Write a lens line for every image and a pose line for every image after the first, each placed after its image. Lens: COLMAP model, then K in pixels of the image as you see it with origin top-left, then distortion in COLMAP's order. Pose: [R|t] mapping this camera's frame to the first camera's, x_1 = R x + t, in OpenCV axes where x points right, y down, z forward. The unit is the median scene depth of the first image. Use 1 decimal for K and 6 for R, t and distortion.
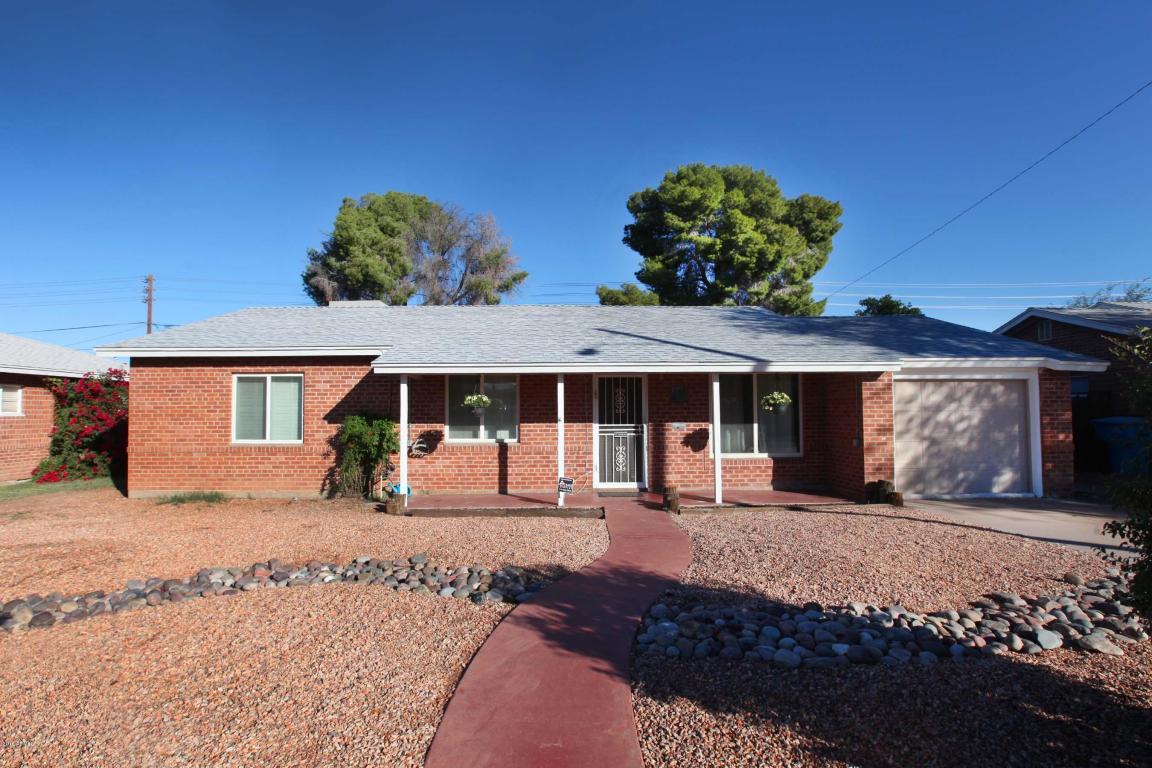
lens RADIAL K [[557.2, 0, 574.9], [0, 557.2, 392.9], [0, 0, 1]] dist [-0.065266, 0.030339]
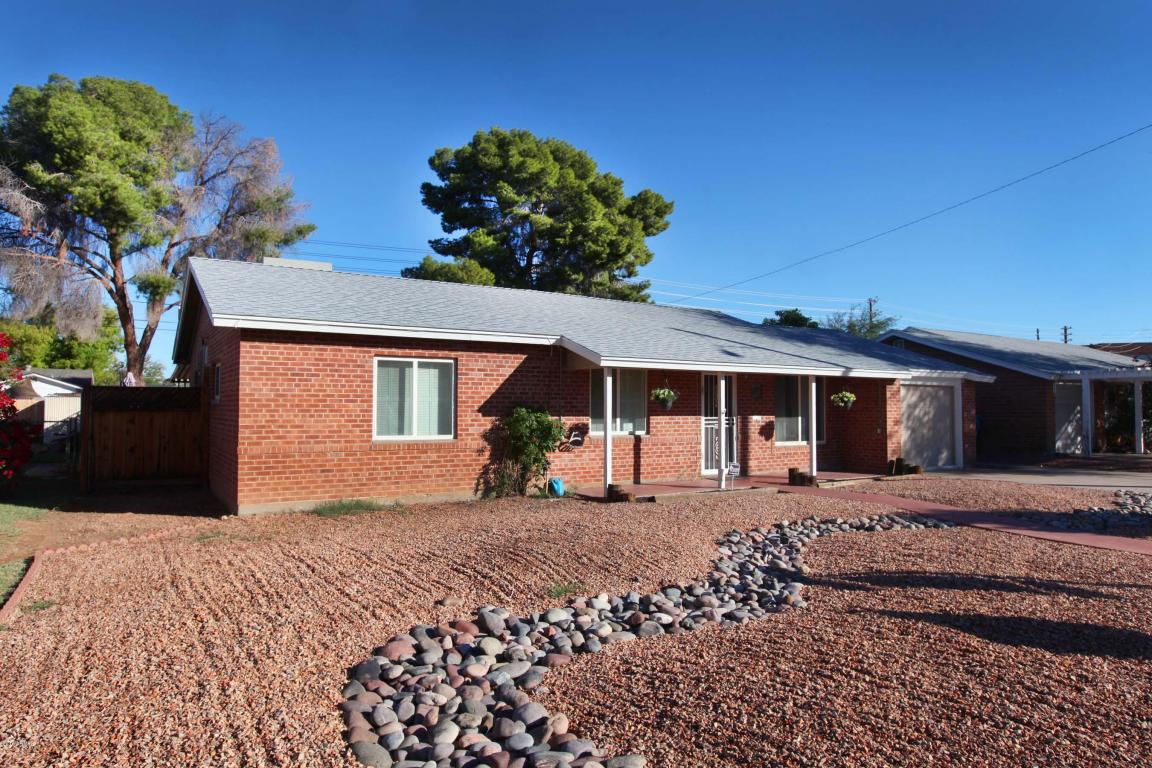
lens RADIAL K [[693.6, 0, 576.0], [0, 693.6, 384.0], [0, 0, 1]] dist [-0.057410, 0.050889]
pose [[0.862505, 0.025727, 0.505395, -0.890980], [-0.026139, 0.999639, -0.006277, 0.005750], [-0.505374, -0.007797, 0.862865, -0.057532]]
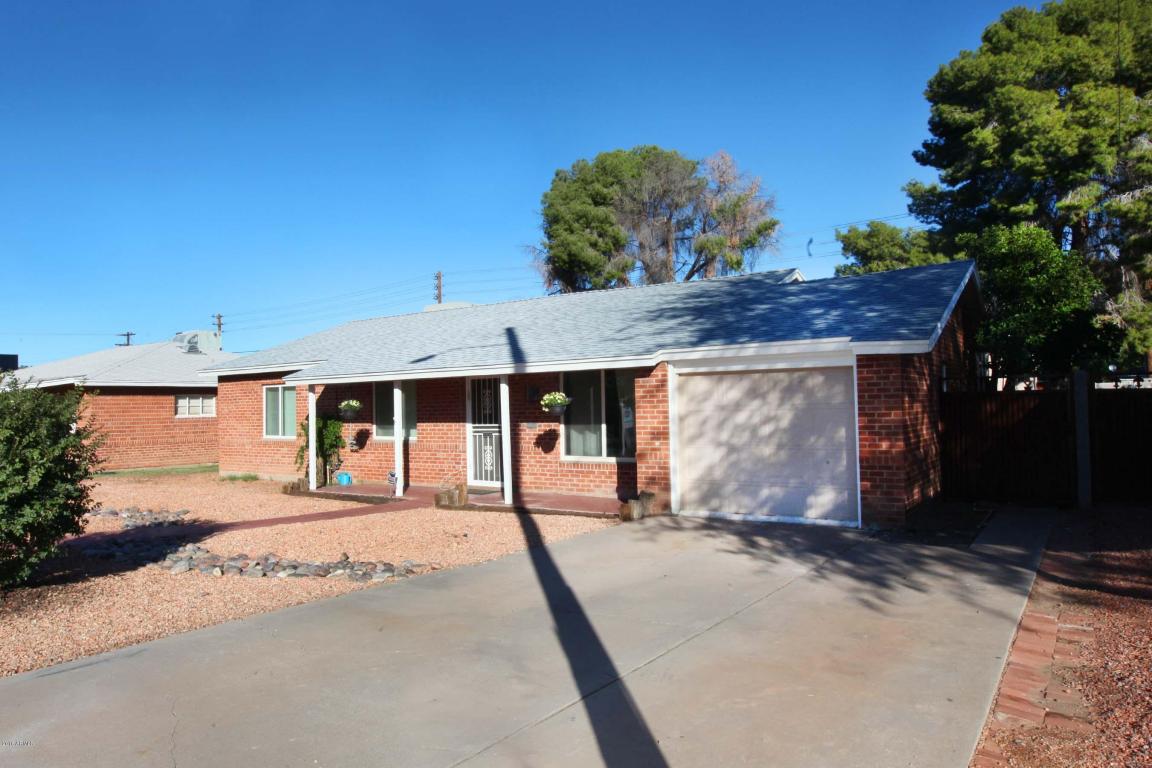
lens RADIAL K [[773.1, 0, 574.9], [0, 773.1, 379.9], [0, 0, 1]] dist [-0.039346, 0.002858]
pose [[0.807241, -0.030907, -0.589413, 1.077075], [0.036235, 0.999339, -0.002776, -0.016397], [0.589109, -0.019117, 0.807827, -0.056379]]
